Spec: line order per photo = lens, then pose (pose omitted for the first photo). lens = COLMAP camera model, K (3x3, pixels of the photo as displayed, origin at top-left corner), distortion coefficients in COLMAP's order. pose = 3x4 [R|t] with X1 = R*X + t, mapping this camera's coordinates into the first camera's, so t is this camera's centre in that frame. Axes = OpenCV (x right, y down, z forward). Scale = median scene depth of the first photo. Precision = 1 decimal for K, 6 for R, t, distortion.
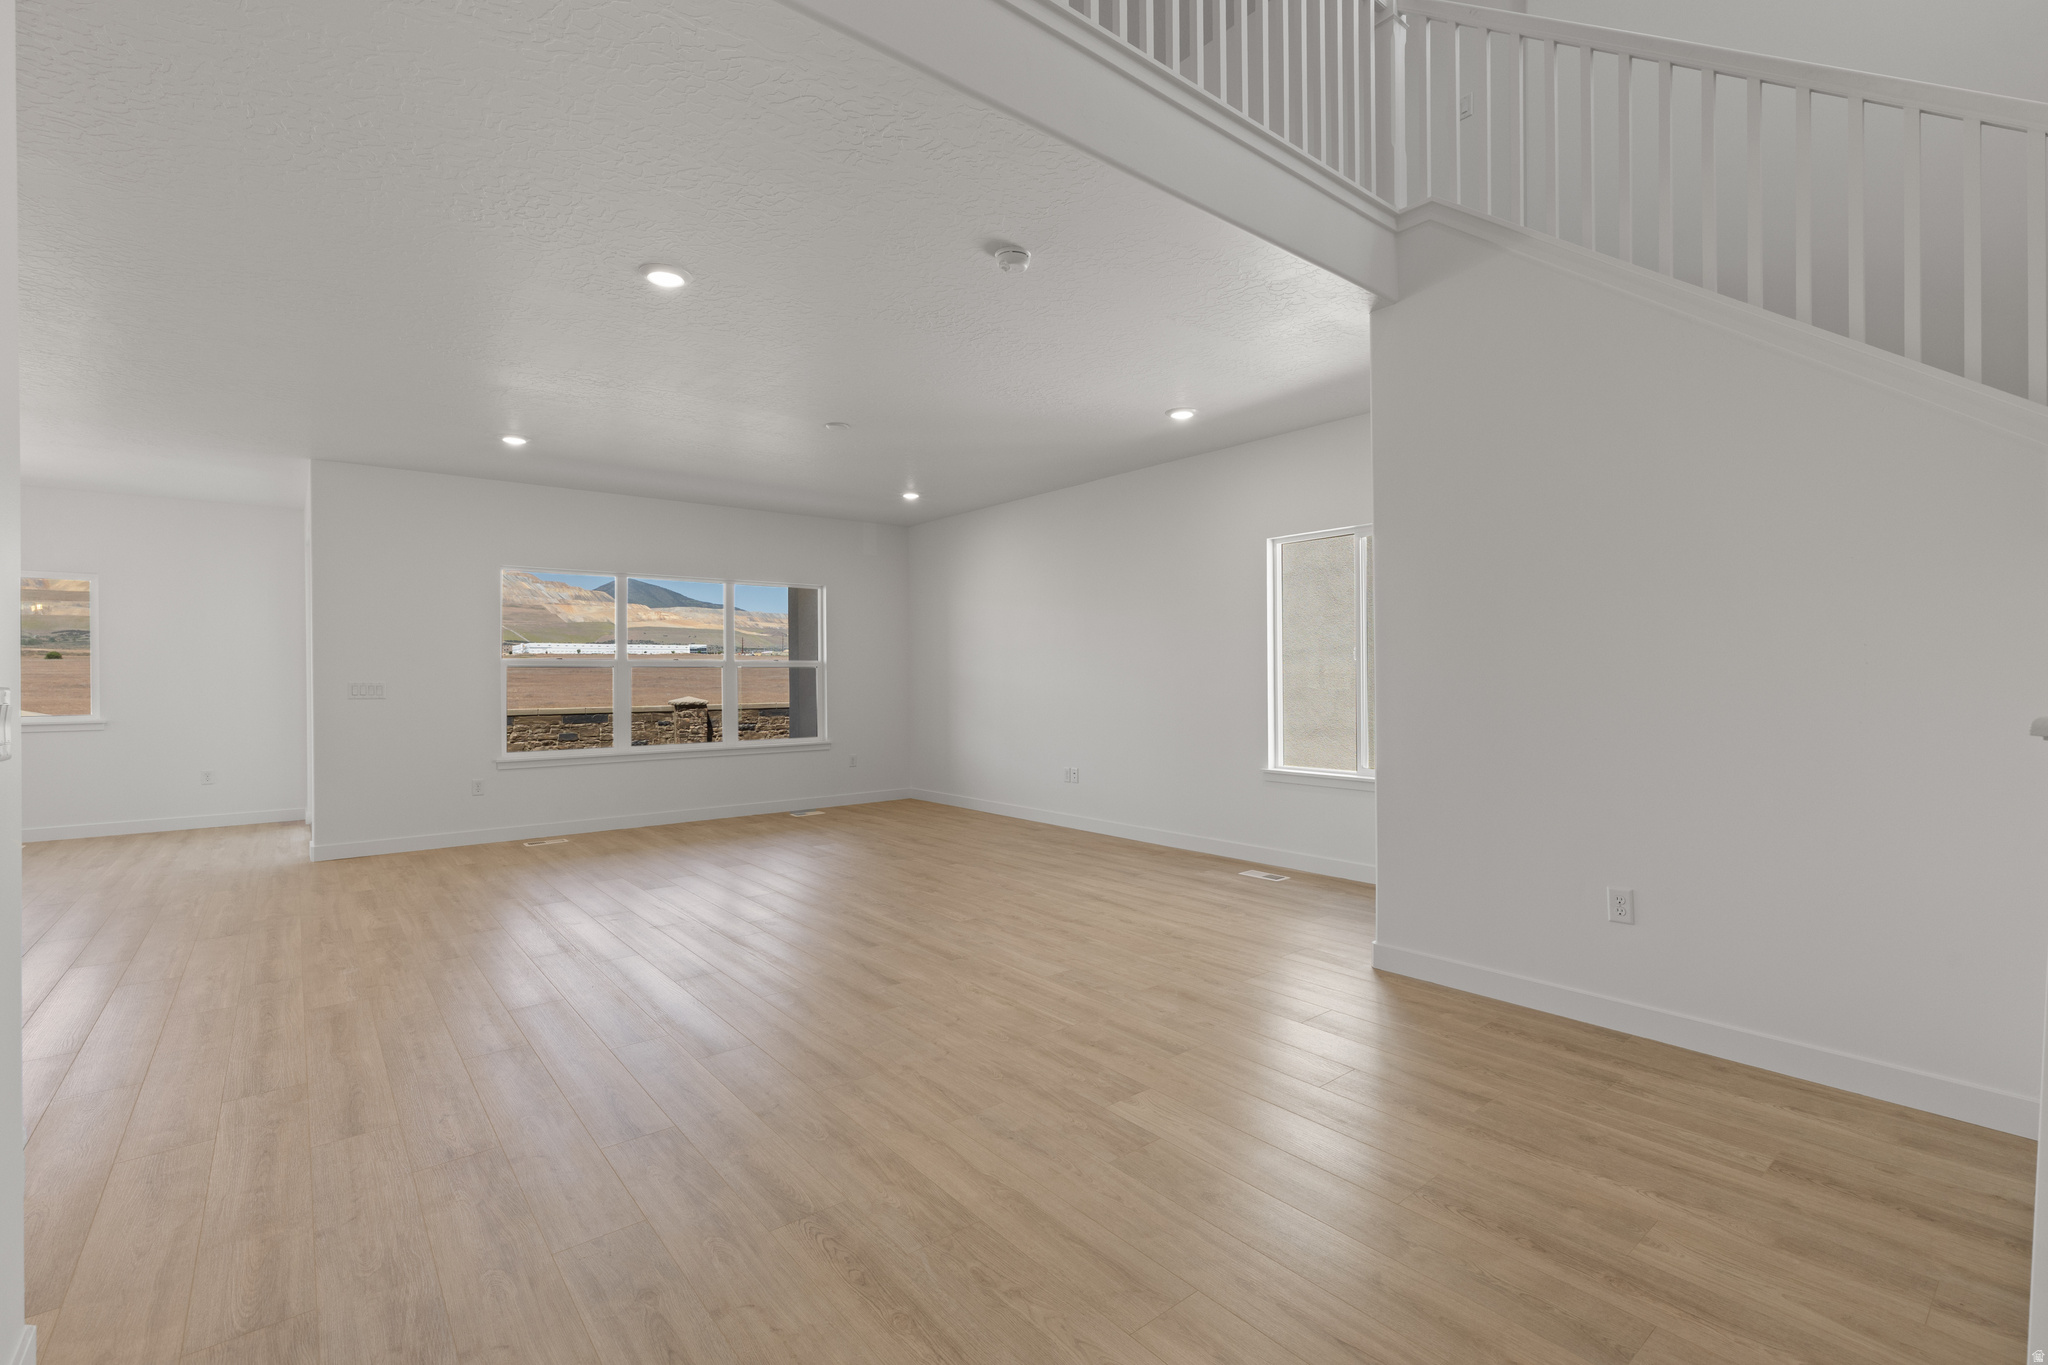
lens RADIAL K [[903.9, 0, 1024.2], [0, 903.9, 676.5], [0, 0, 1]] dist [0.000706, 0.000594]
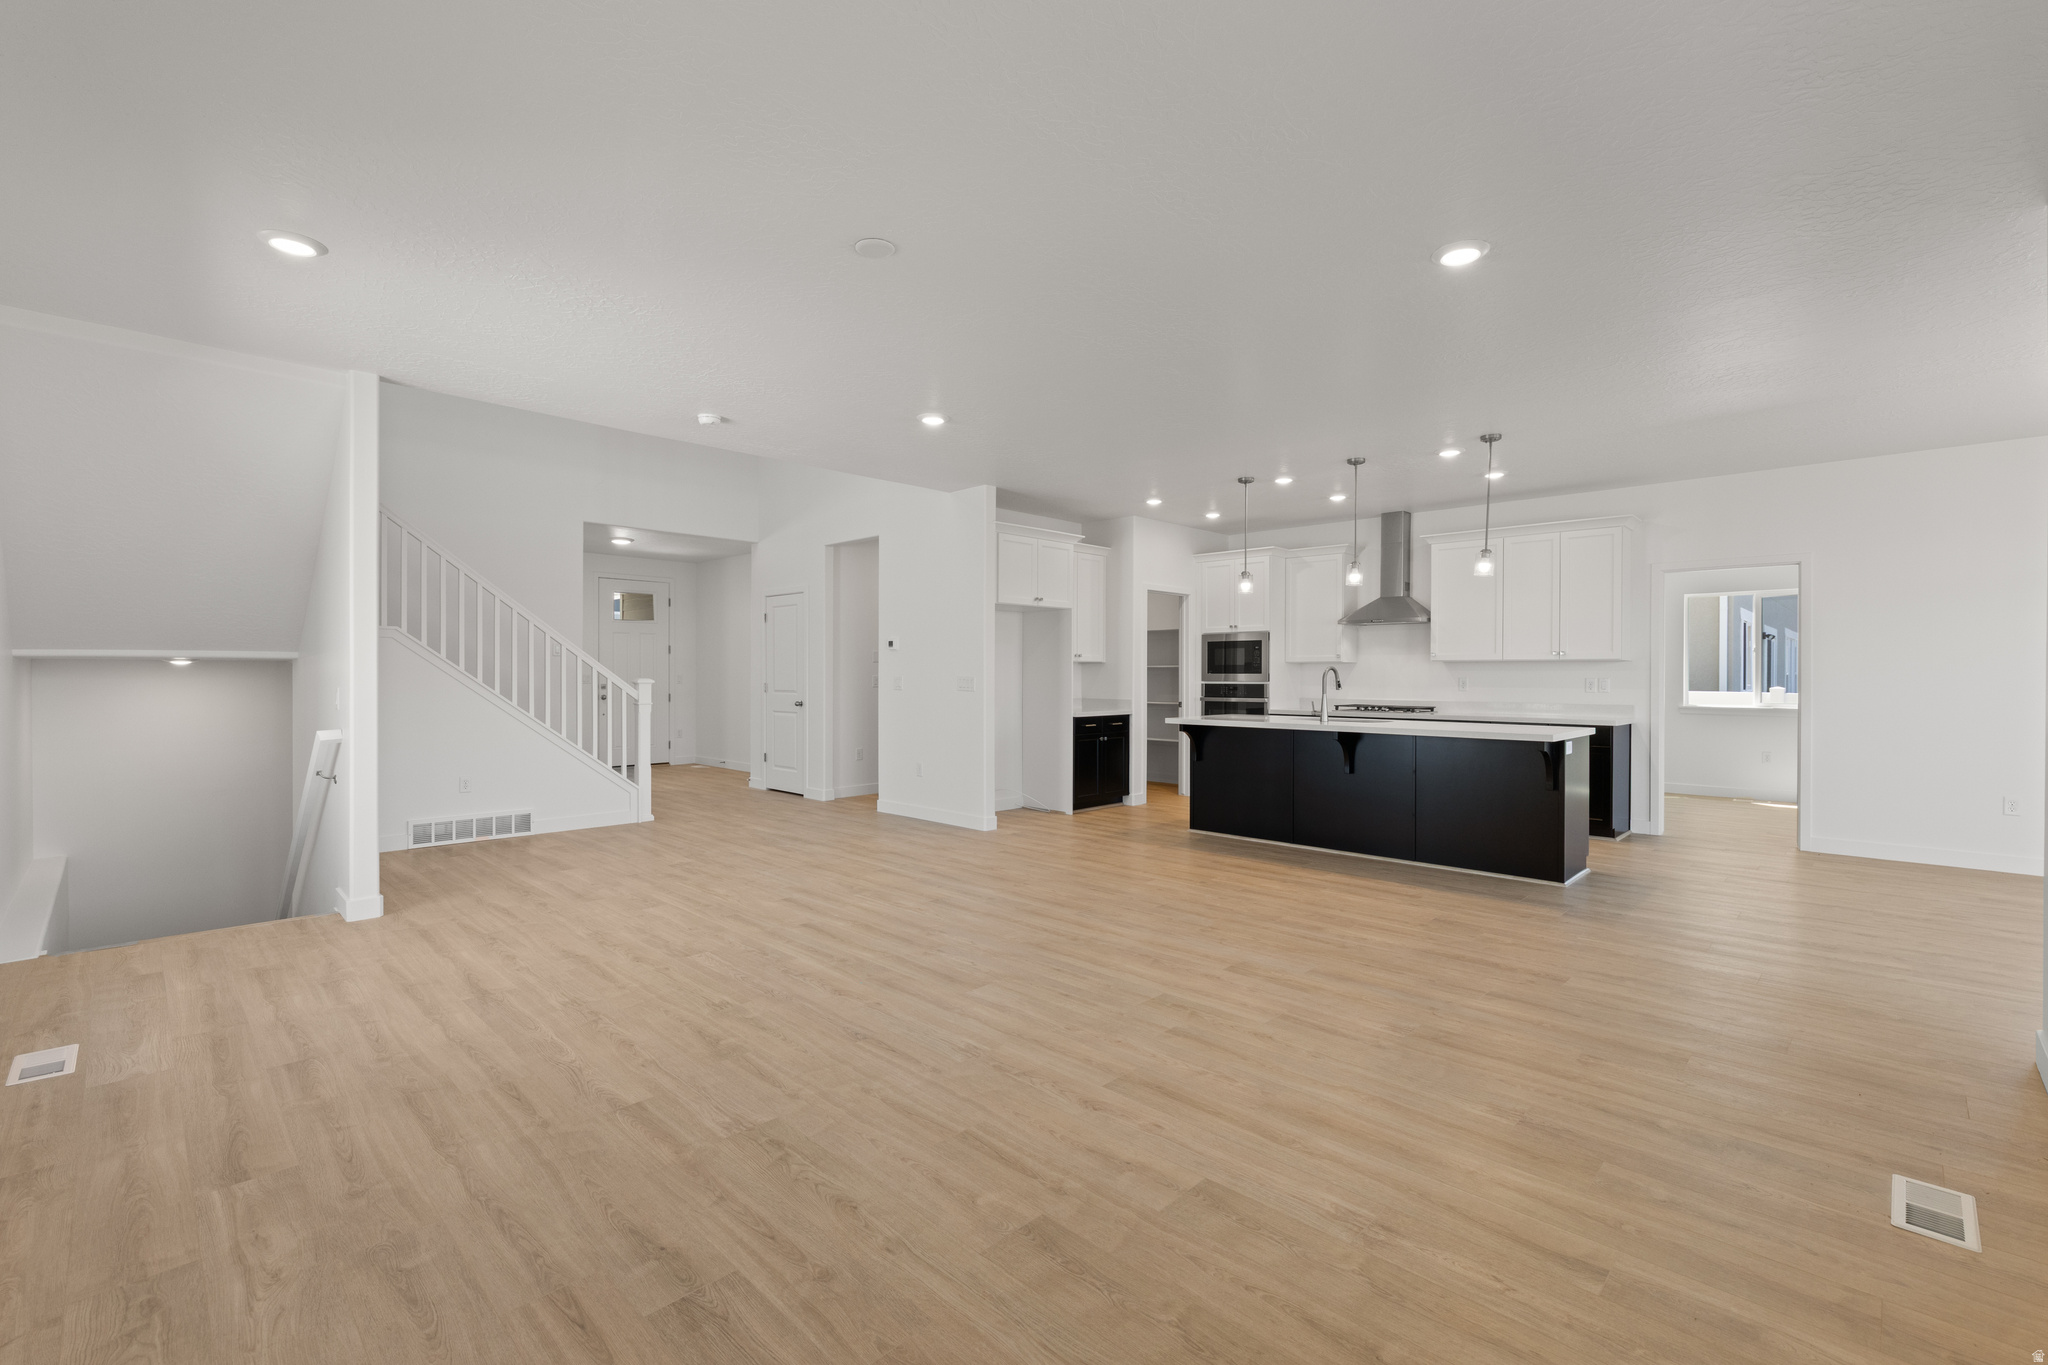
lens RADIAL K [[886.2, 0, 1028.3], [0, 886.2, 682.3], [0, 0, 1]] dist [-0.000293, 0.000244]
pose [[-0.993450, 0.005361, -0.114143, -0.286010], [0.004356, 0.999950, 0.009051, 0.000971], [0.114185, 0.008495, -0.993423, 1.901247]]
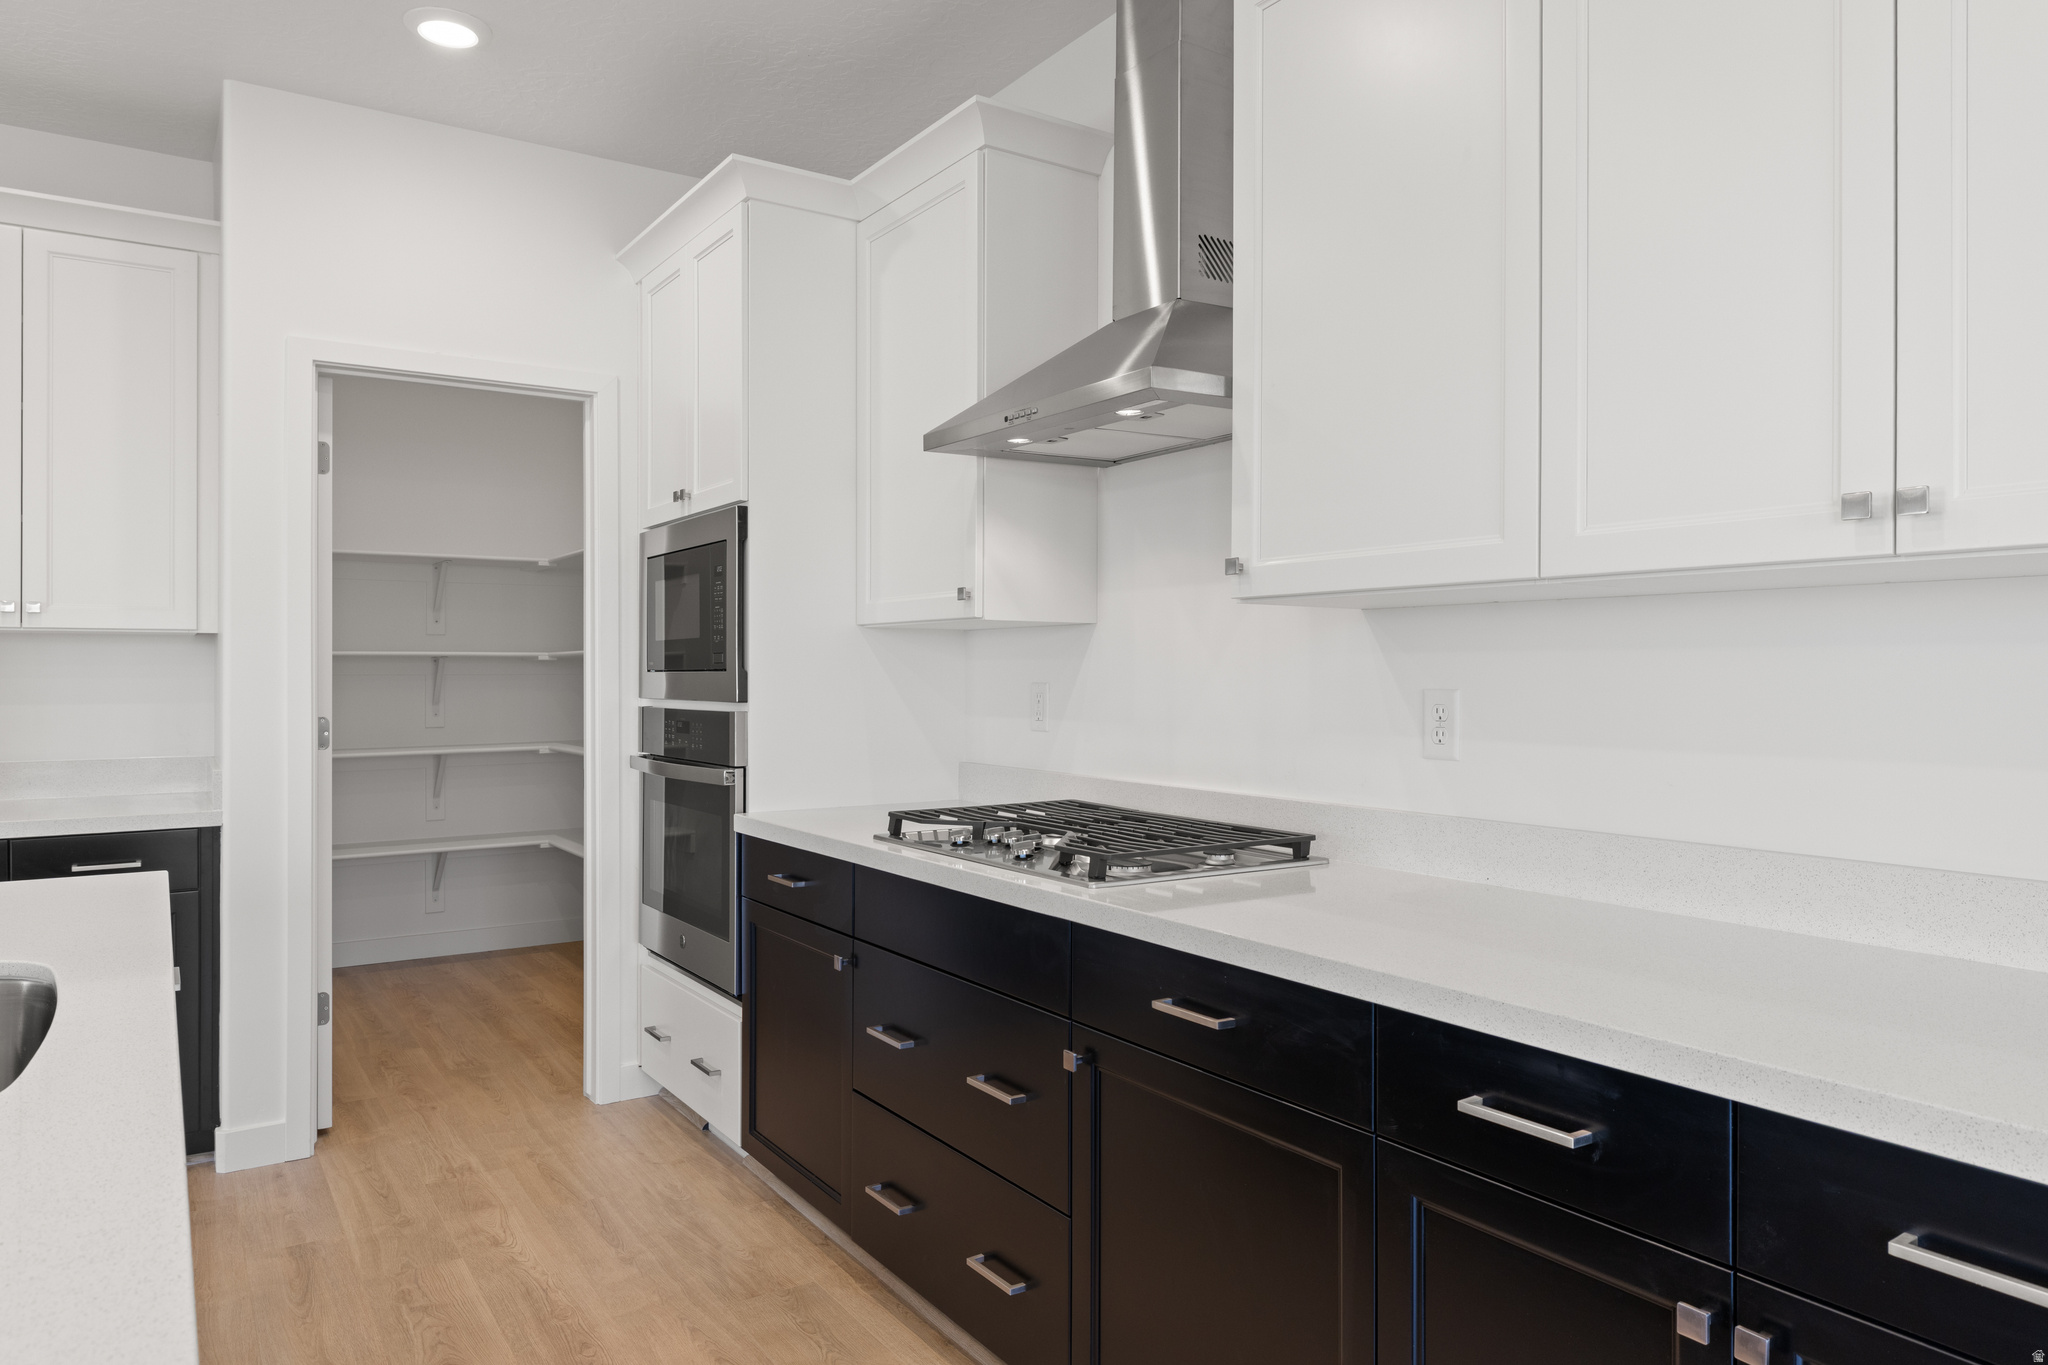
lens RADIAL K [[1314.0, 0, 1030.7], [0, 1314.0, 673.5], [0, 0, 1]] dist [-0.001814, -0.000767]
pose [[-0.994992, 0.009321, 0.099518, -1.233554], [0.009484, 0.999954, 0.001160, 0.003378], [-0.099503, 0.002098, -0.995035, 0.765626]]
